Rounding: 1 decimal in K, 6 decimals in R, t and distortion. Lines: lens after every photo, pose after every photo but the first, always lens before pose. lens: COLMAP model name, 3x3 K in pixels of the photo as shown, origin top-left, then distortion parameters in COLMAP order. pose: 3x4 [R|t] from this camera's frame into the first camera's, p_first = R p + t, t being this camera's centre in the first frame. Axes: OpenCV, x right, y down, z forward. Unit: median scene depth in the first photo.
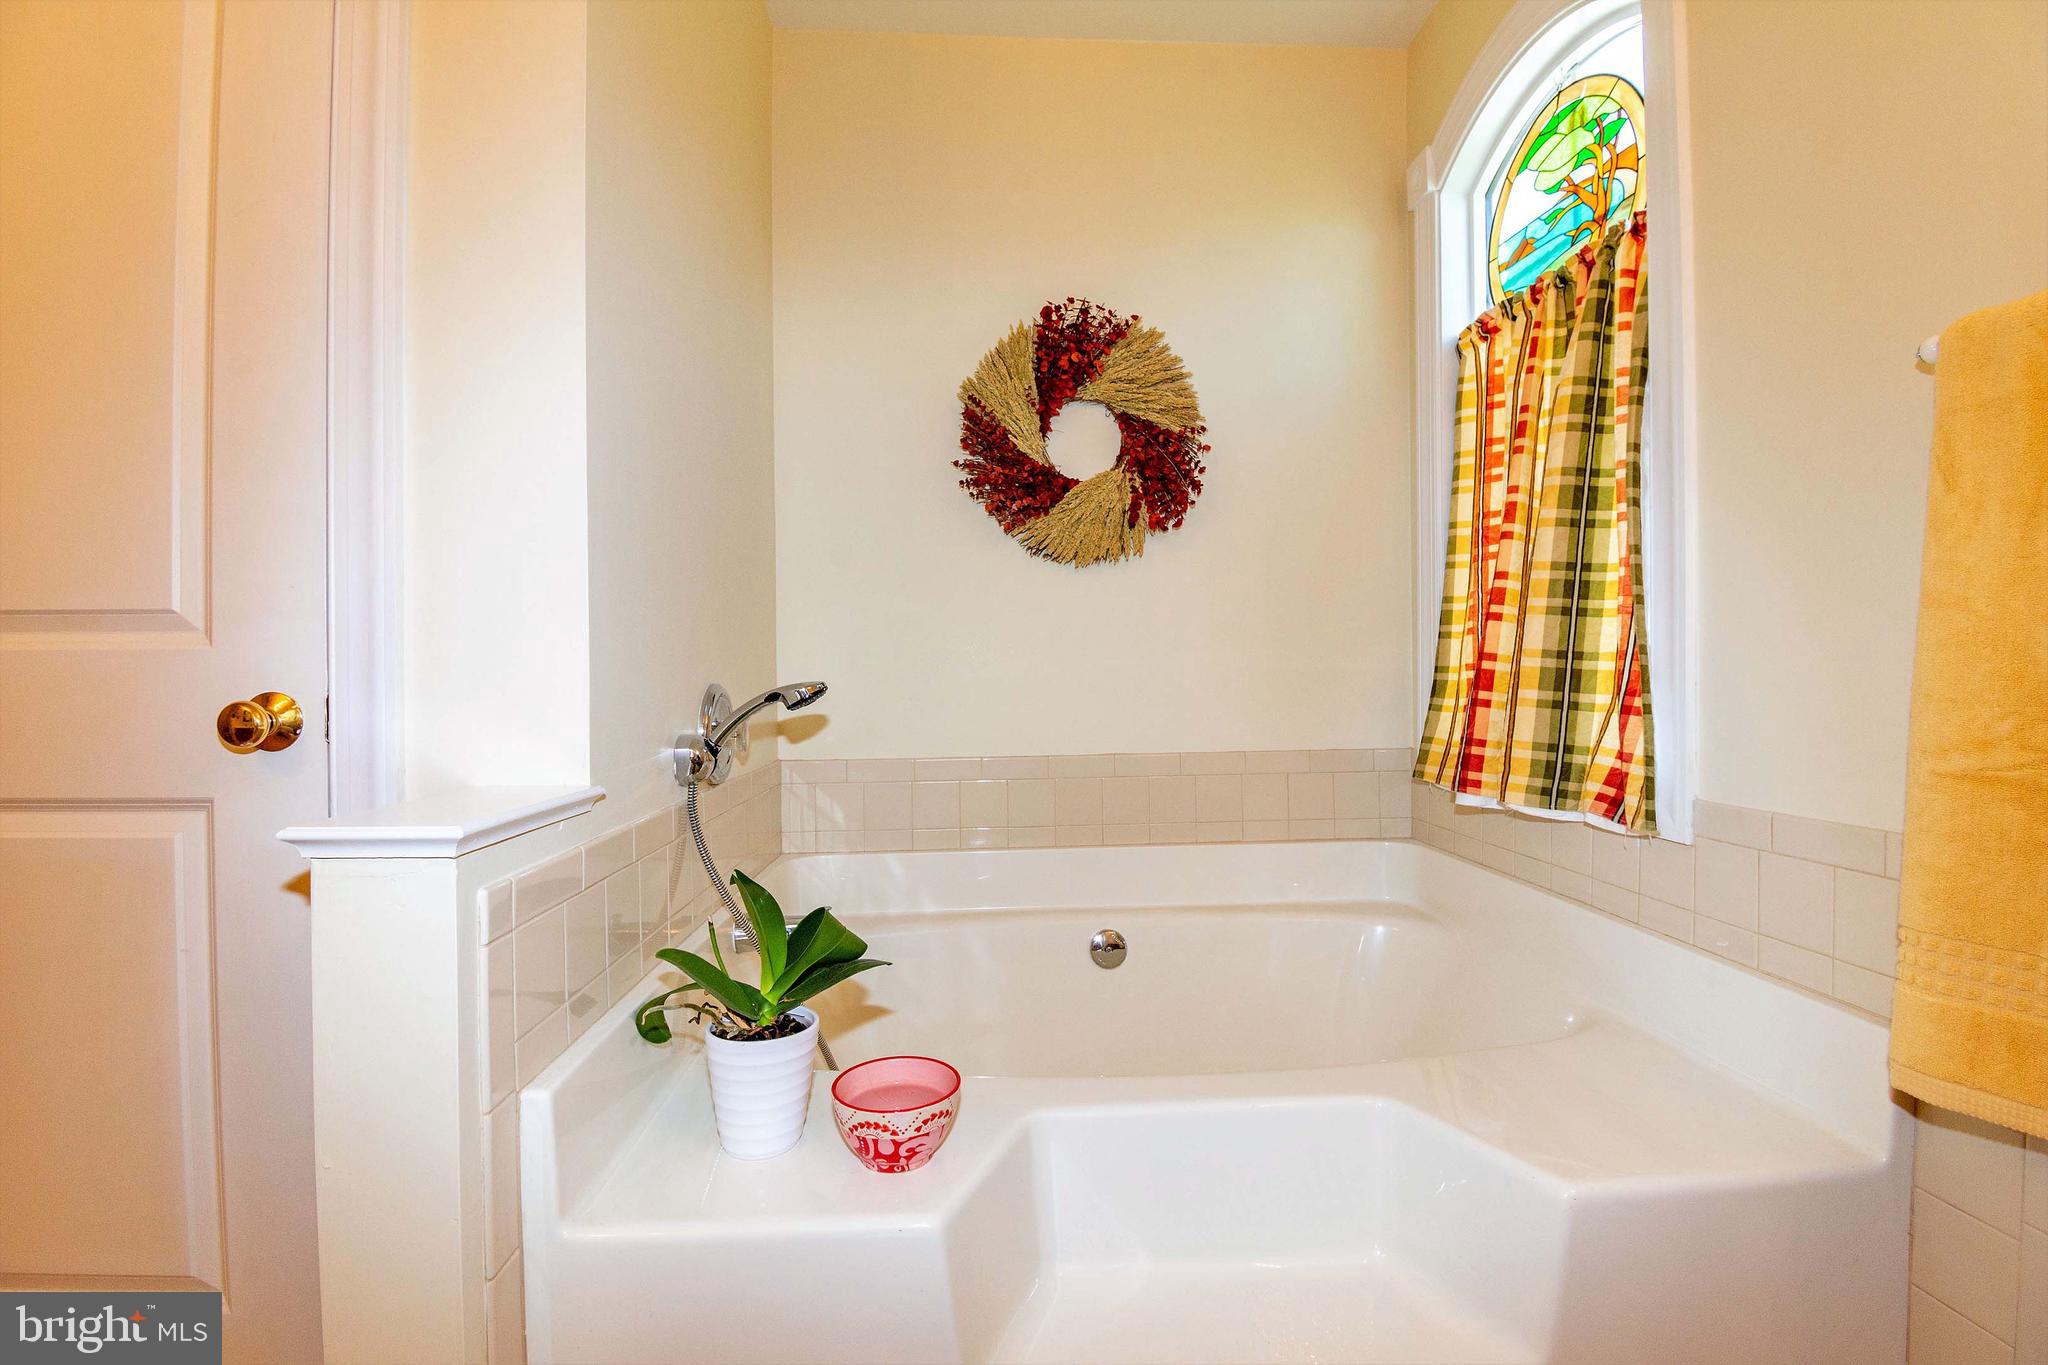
lens RADIAL K [[941.4, 0, 1018.2], [0, 941.4, 669.5], [0, 0, 1]] dist [0.001597, -0.000128]
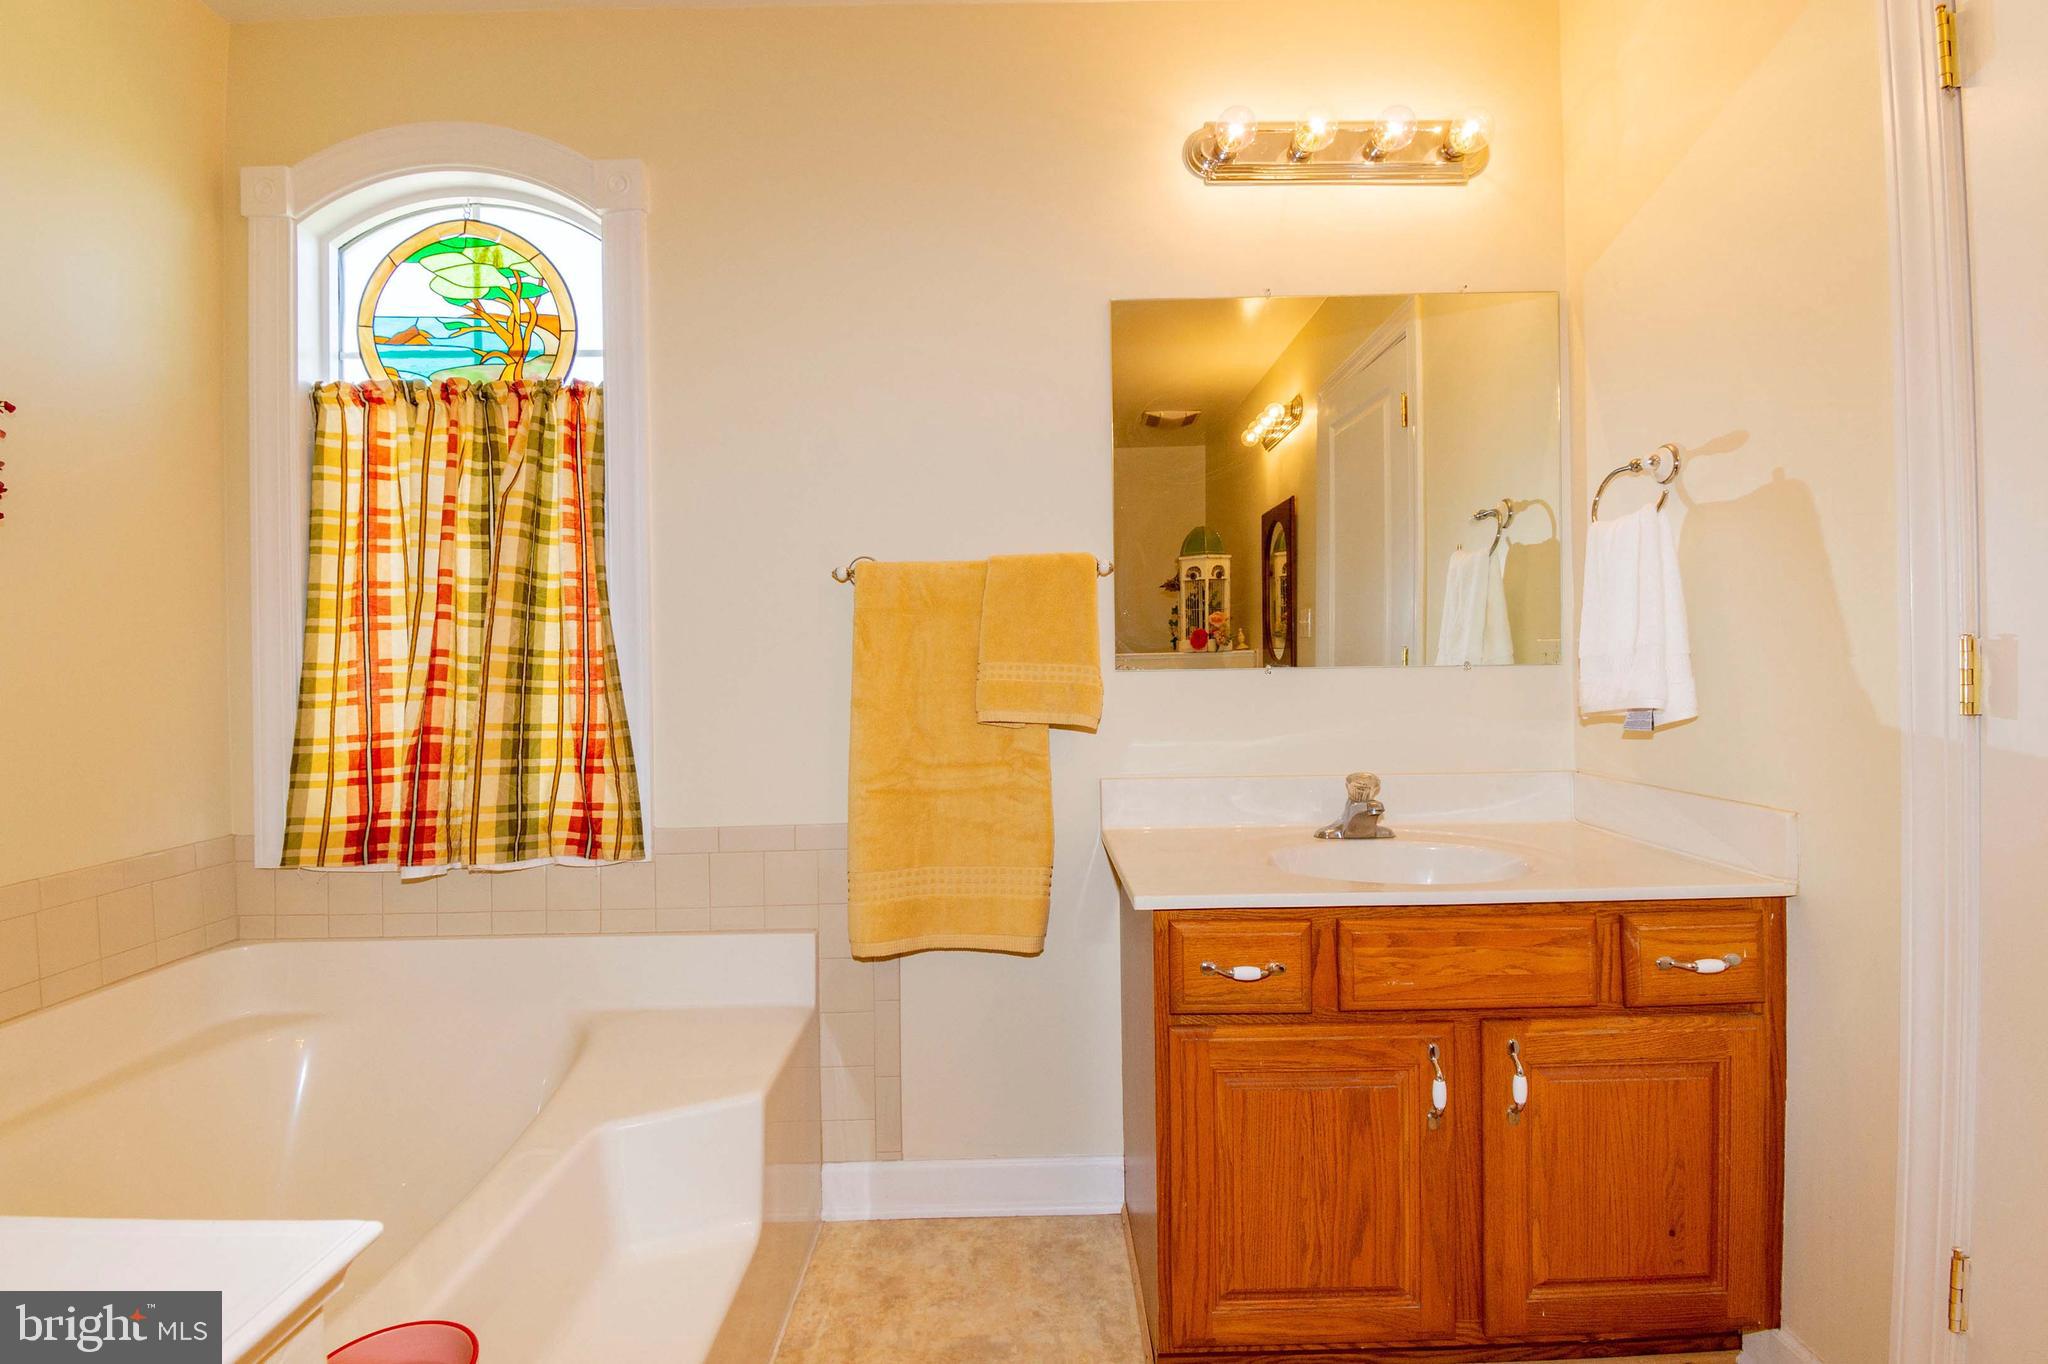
lens RADIAL K [[941.4, 0, 1022.2], [0, 941.4, 677.0], [0, 0, 1]] dist [0.001597, -0.000128]
pose [[0.029435, -0.012215, 0.999492, -0.551250], [0.010119, 0.999878, 0.011921, -0.082934], [-0.999515, 0.009763, 0.029555, 0.332234]]
